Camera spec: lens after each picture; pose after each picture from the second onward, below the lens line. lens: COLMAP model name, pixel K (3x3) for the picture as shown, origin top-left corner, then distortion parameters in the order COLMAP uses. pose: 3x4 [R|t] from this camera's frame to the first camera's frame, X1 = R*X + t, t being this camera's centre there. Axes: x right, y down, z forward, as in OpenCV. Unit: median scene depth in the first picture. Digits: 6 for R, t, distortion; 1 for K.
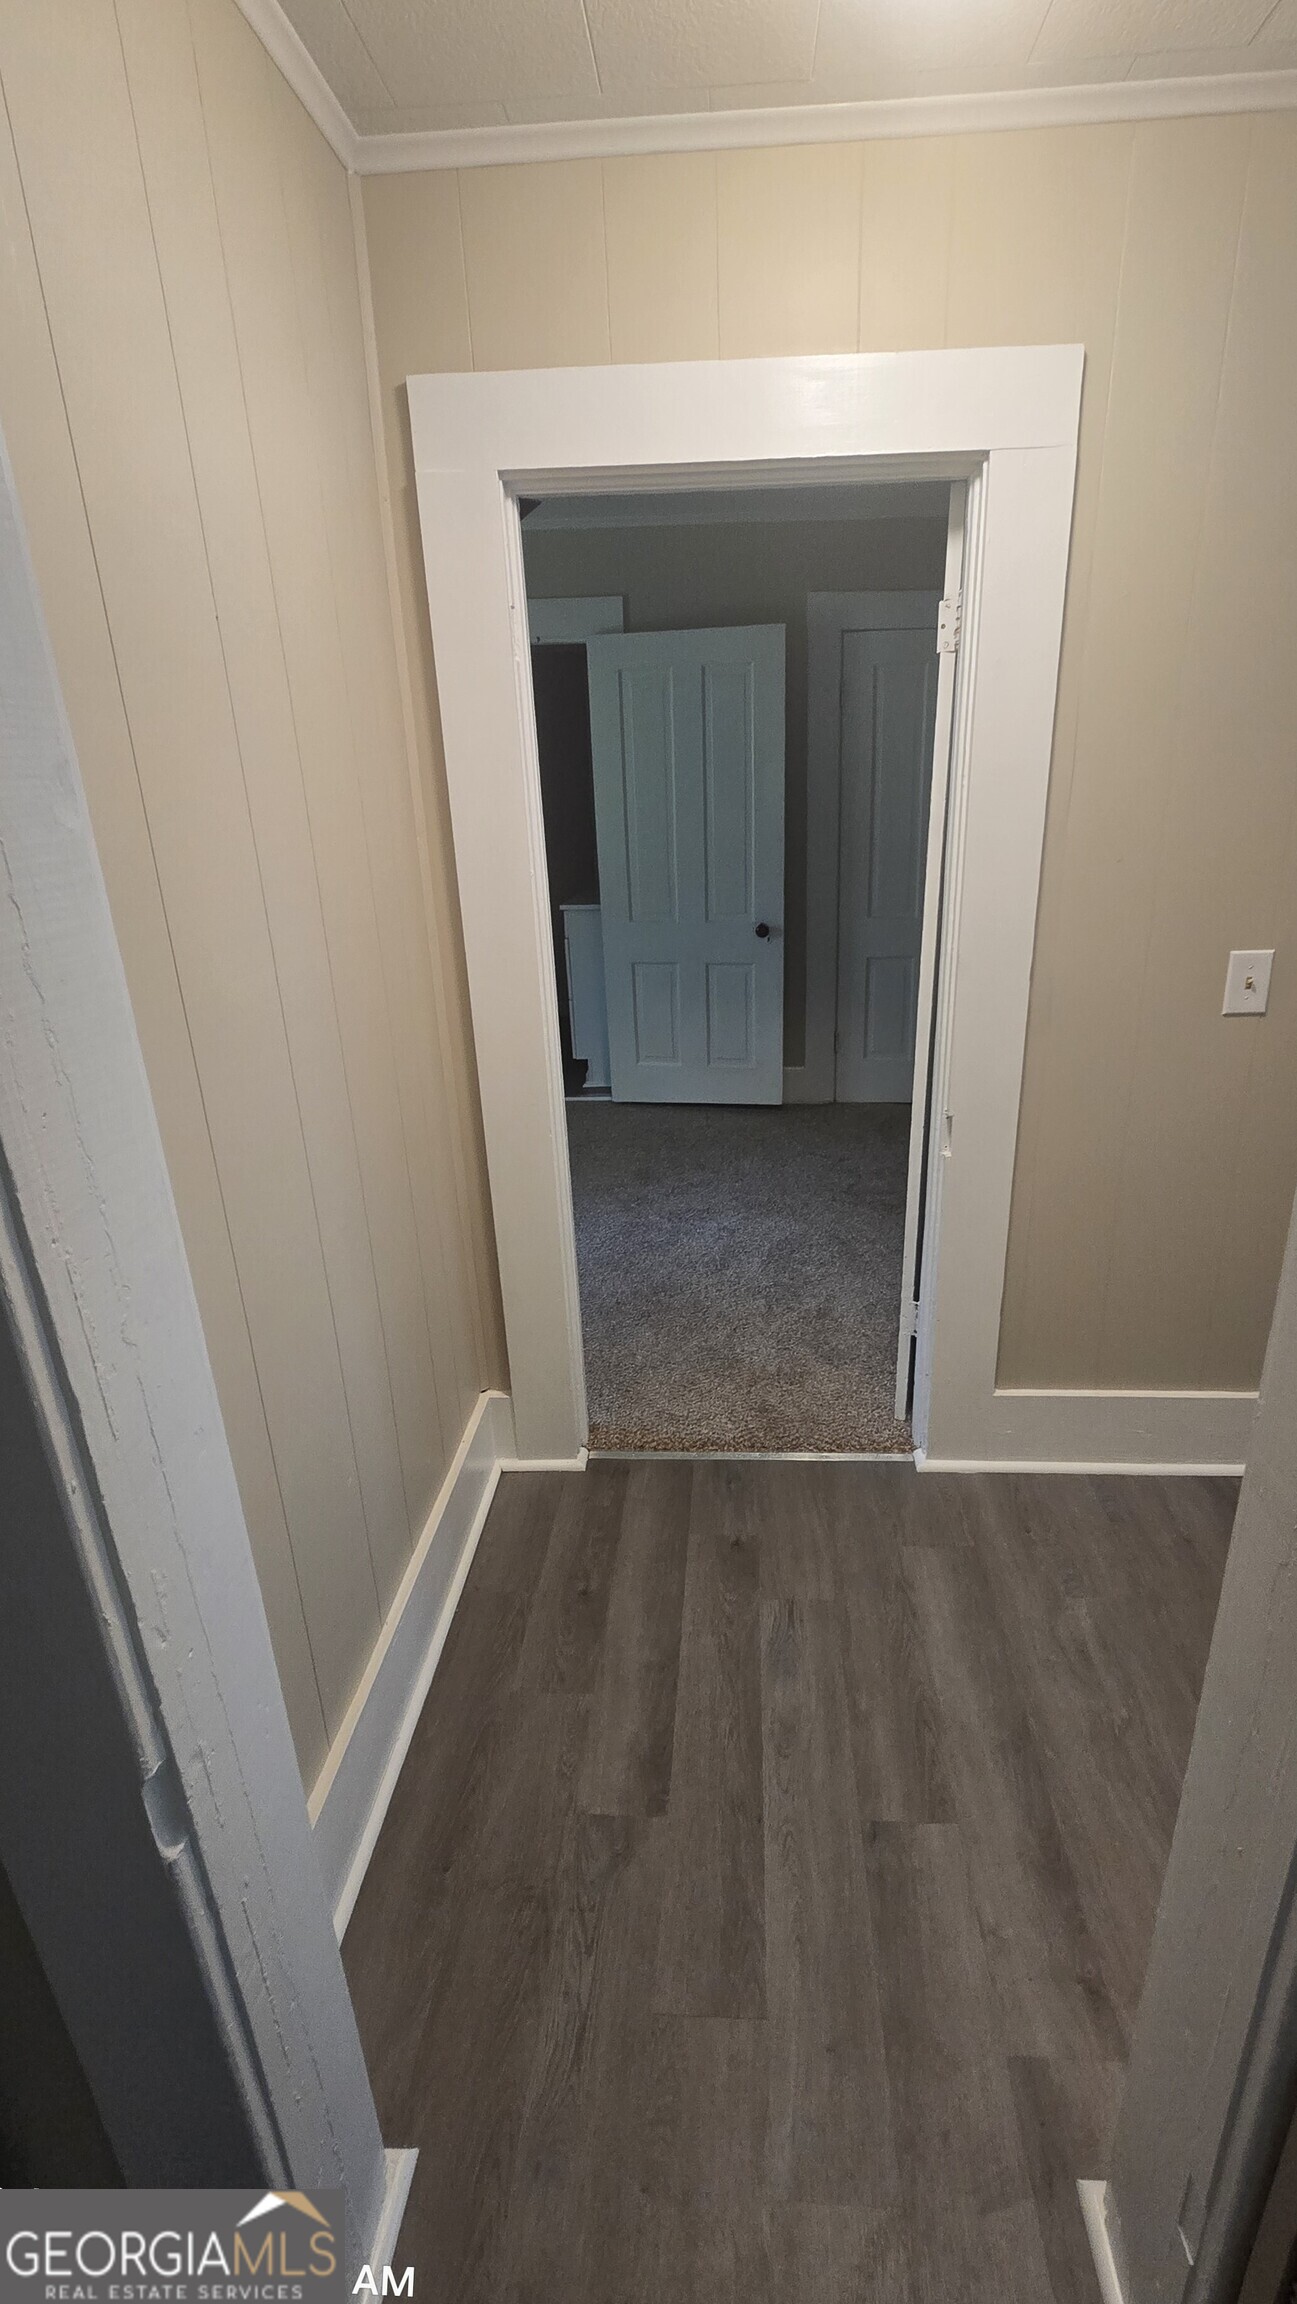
lens RADIAL K [[1044.6, 0, 693.5], [0, 1044.6, 1152.9], [0, 0, 1]] dist [0.001222, 0.000050]
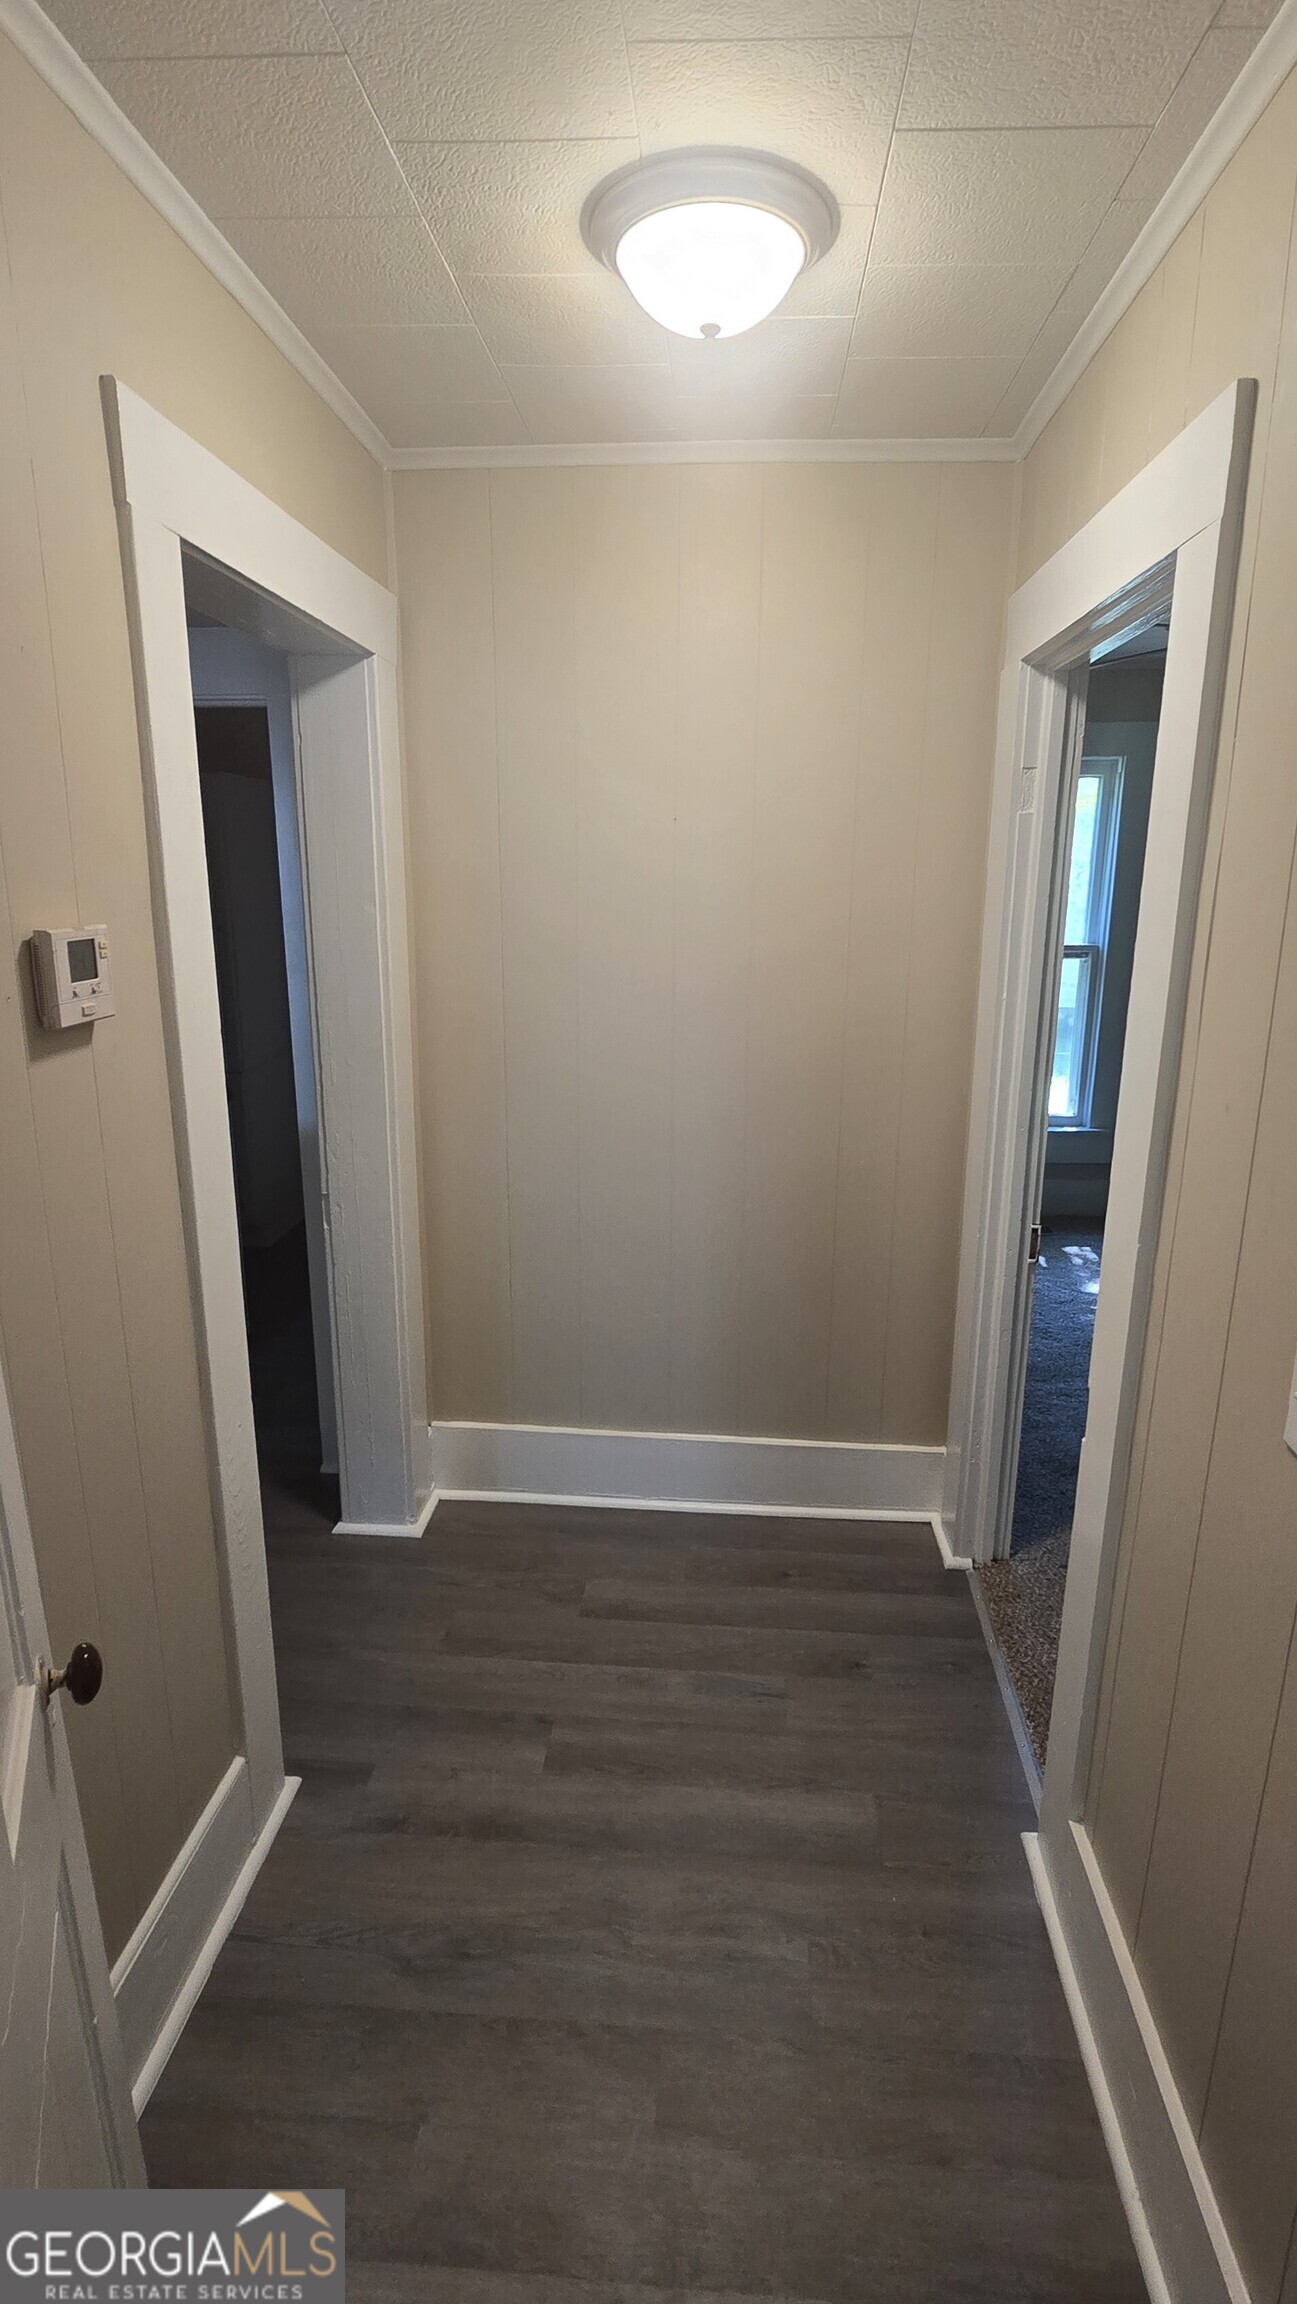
lens RADIAL K [[1126.5, 0, 648.5], [0, 1126.5, 1152.0], [0, 0, 1]] dist [0.000606, -0.000011]
pose [[-0.031895, 0.273945, -0.961216, 1.145974], [-0.360639, 0.893766, 0.266688, -0.332279], [0.932160, 0.355158, 0.070288, 0.689894]]
